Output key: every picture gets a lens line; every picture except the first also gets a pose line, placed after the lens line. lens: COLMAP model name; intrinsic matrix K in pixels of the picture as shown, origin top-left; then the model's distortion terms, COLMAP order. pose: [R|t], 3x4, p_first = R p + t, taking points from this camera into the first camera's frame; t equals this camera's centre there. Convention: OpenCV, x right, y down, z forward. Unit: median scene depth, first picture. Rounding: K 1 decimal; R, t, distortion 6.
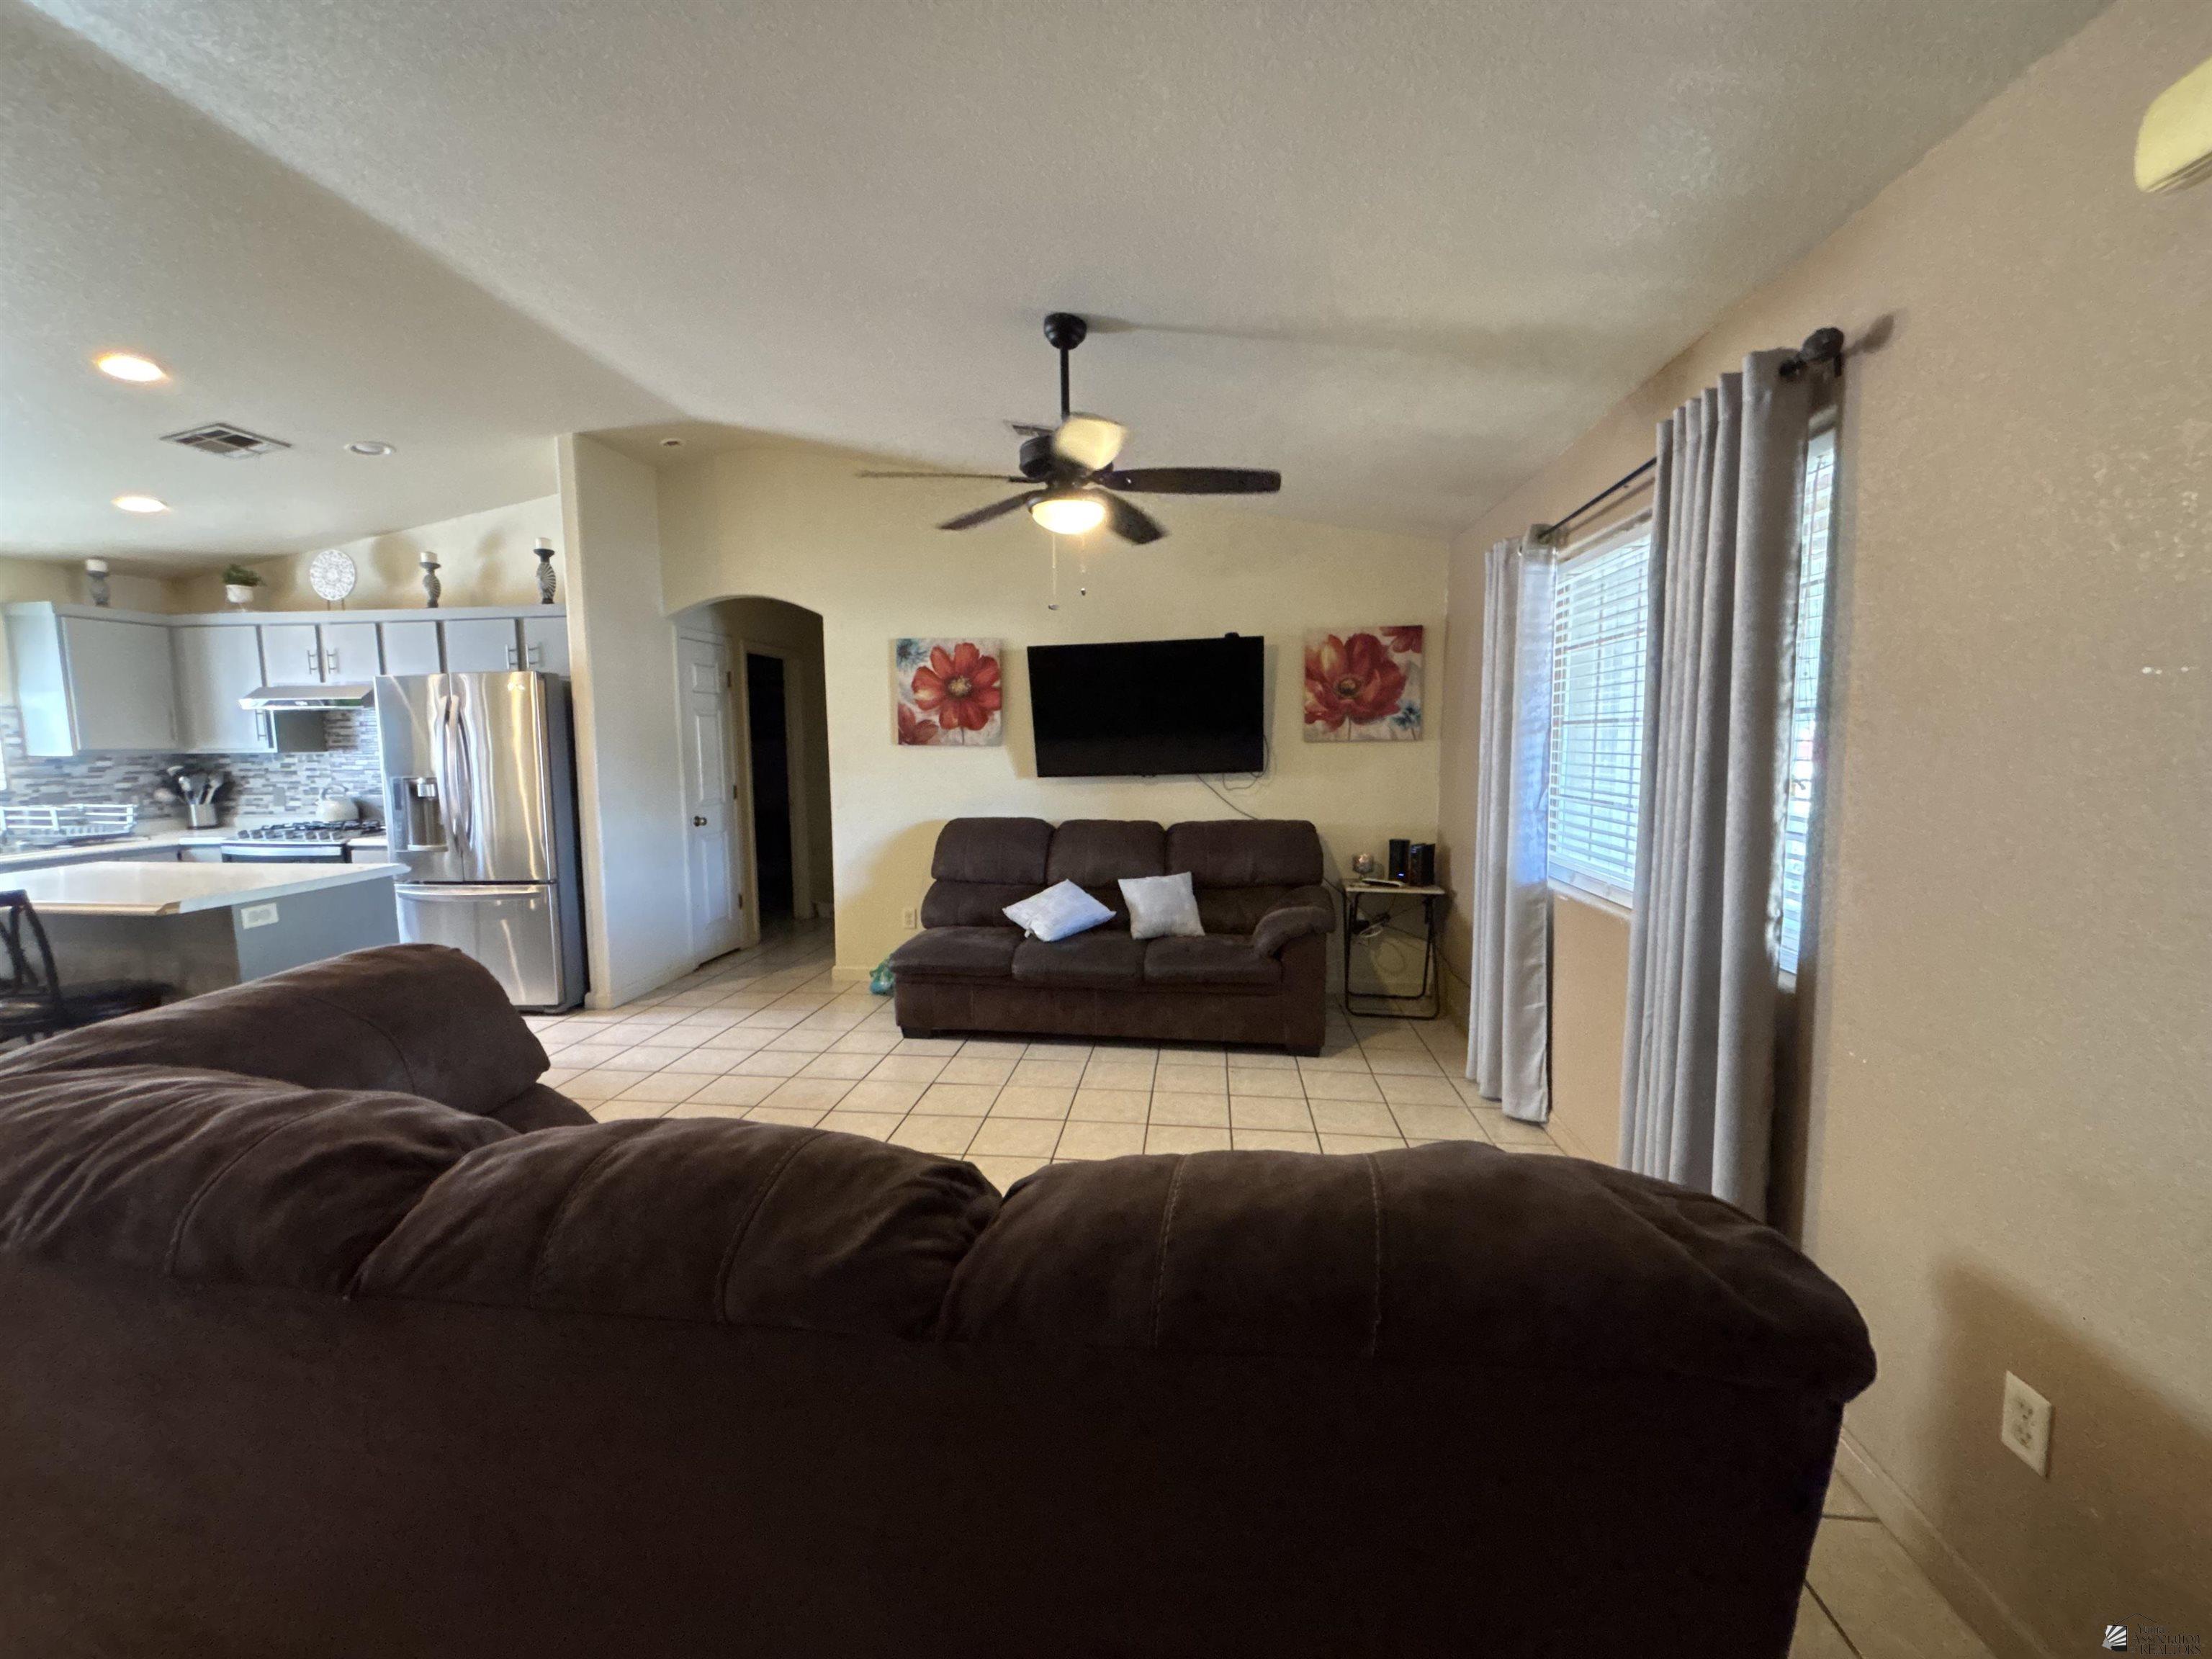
lens RADIAL K [[889.4, 0, 1106.0], [0, 889.4, 829.5], [0, 0, 1]] dist [-0.000191, -0.004123]
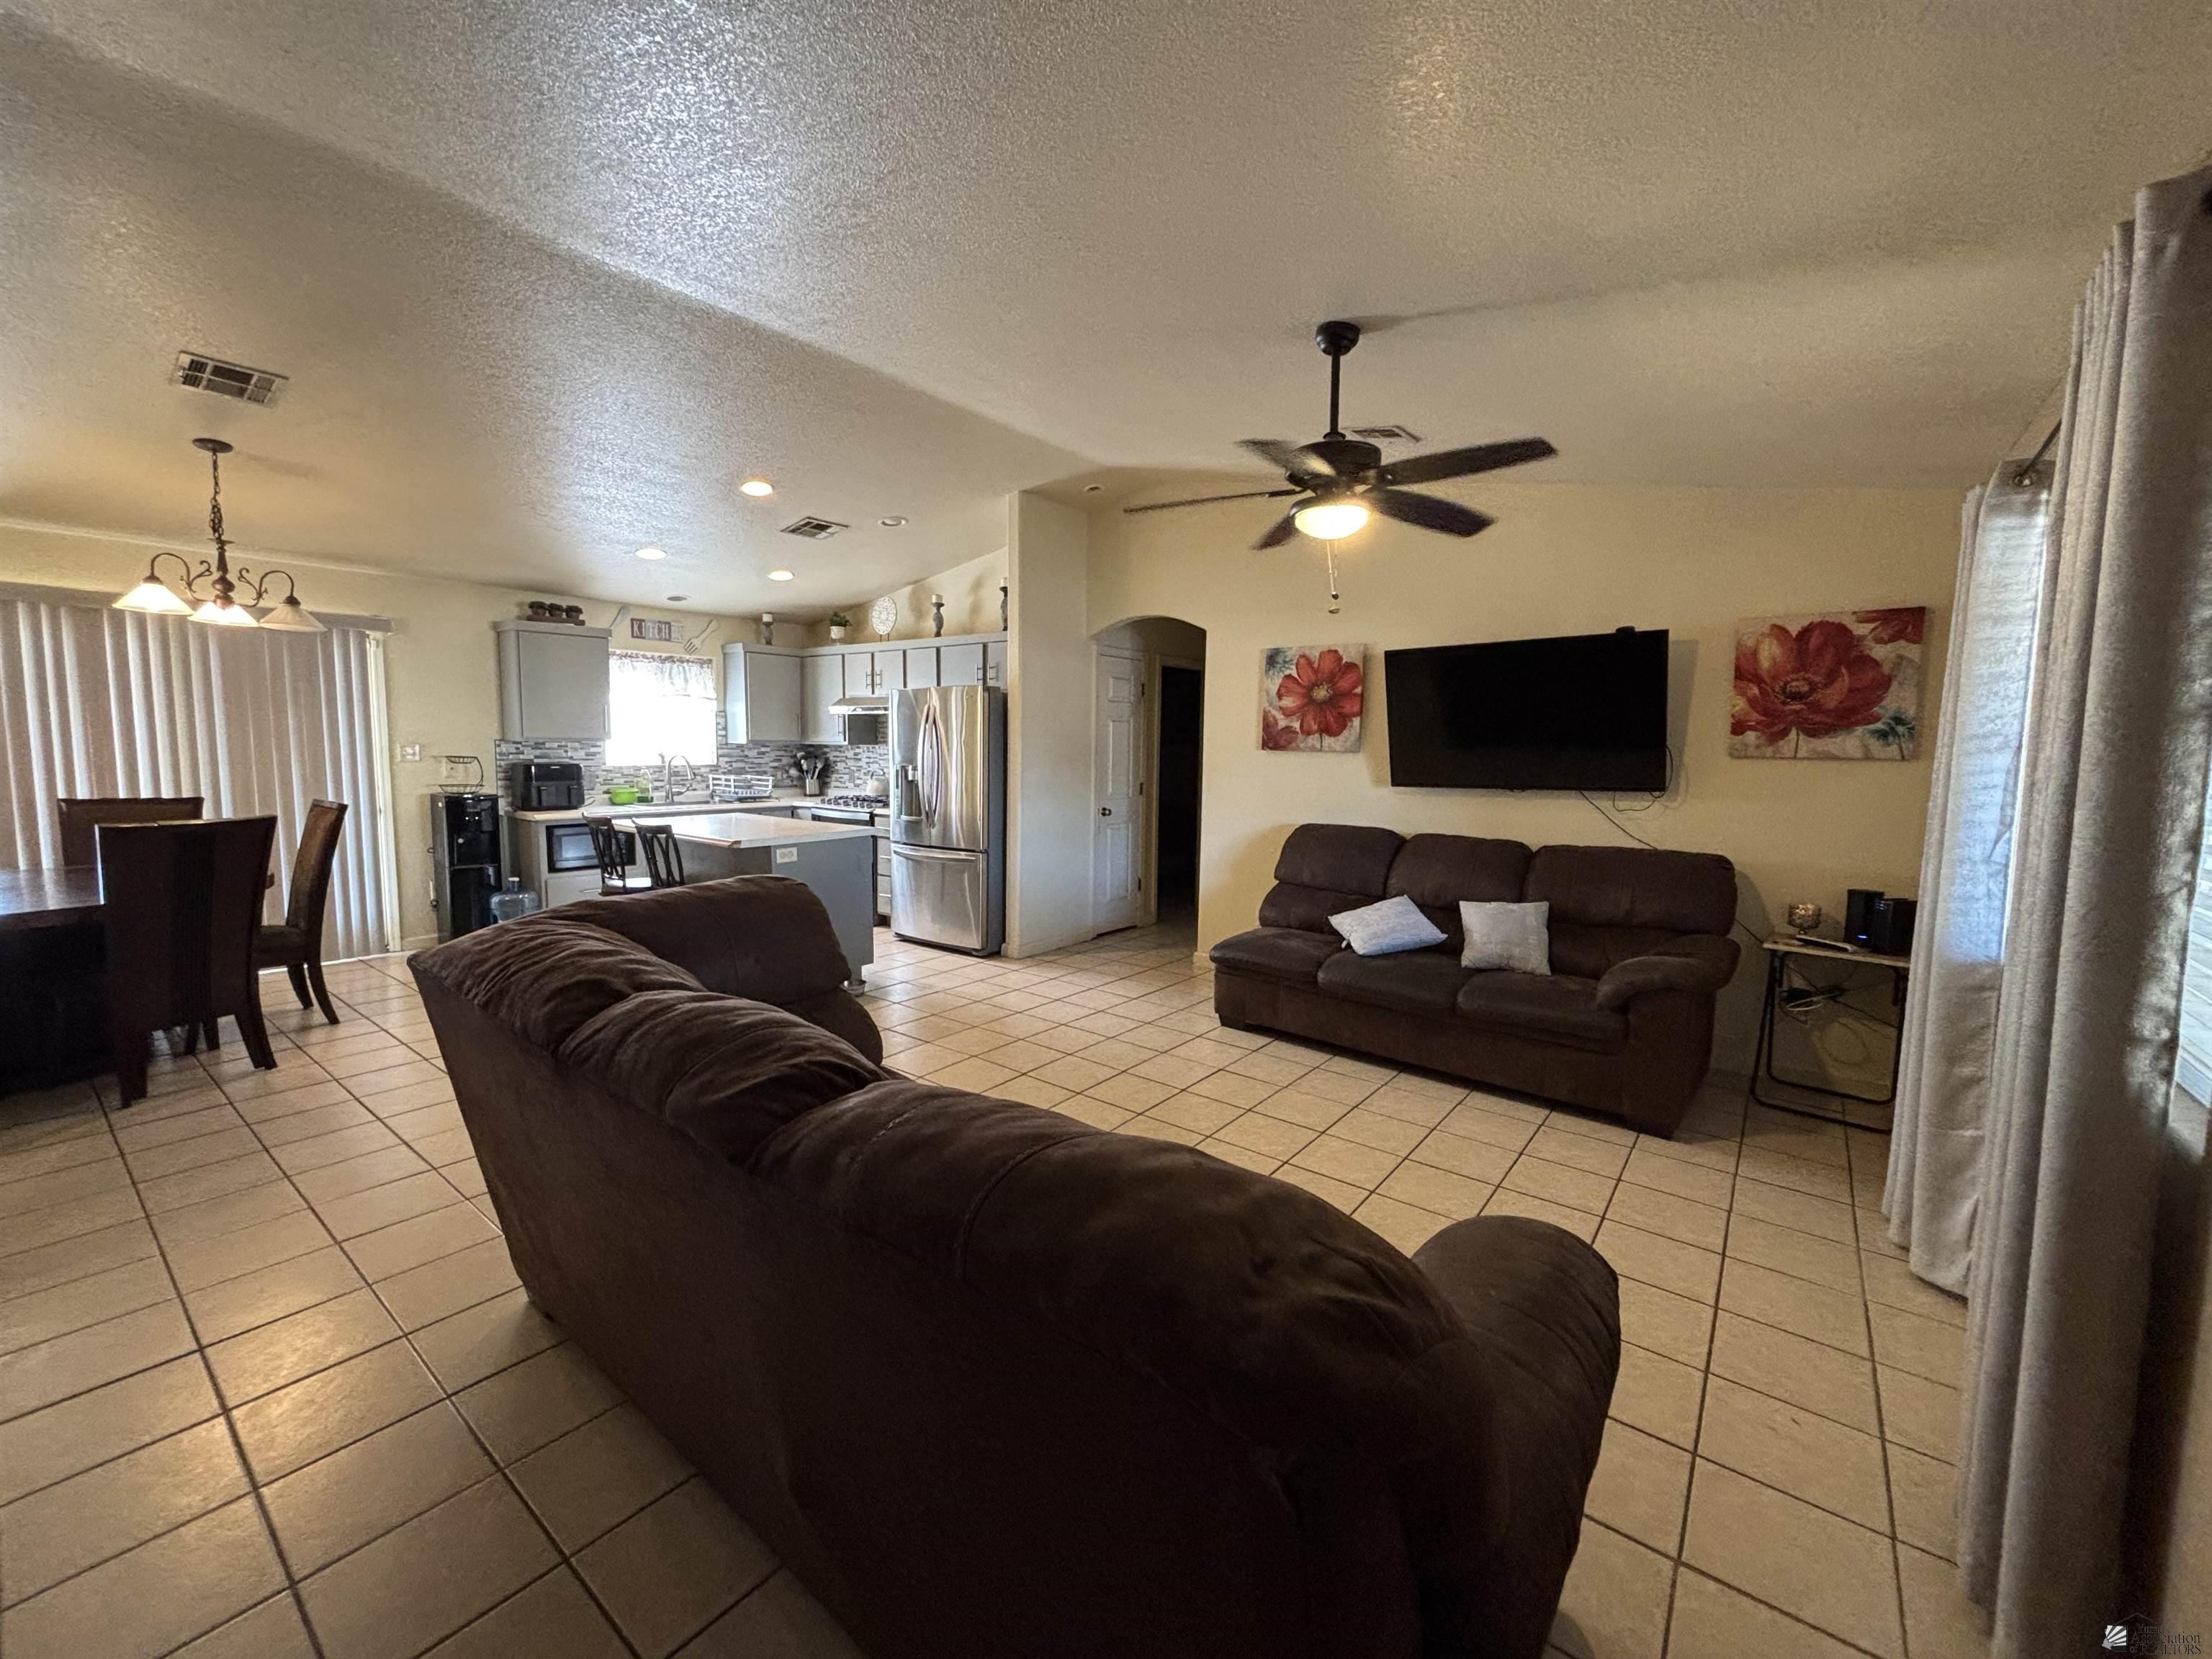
lens RADIAL K [[889.4, 0, 1106.0], [0, 889.4, 829.5], [0, 0, 1]] dist [-0.000191, -0.004123]
pose [[0.850206, 0.070565, -0.521699, 0.170091], [-0.074165, 0.997148, 0.014008, -0.002974], [0.521199, 0.026782, 0.853015, 0.016213]]
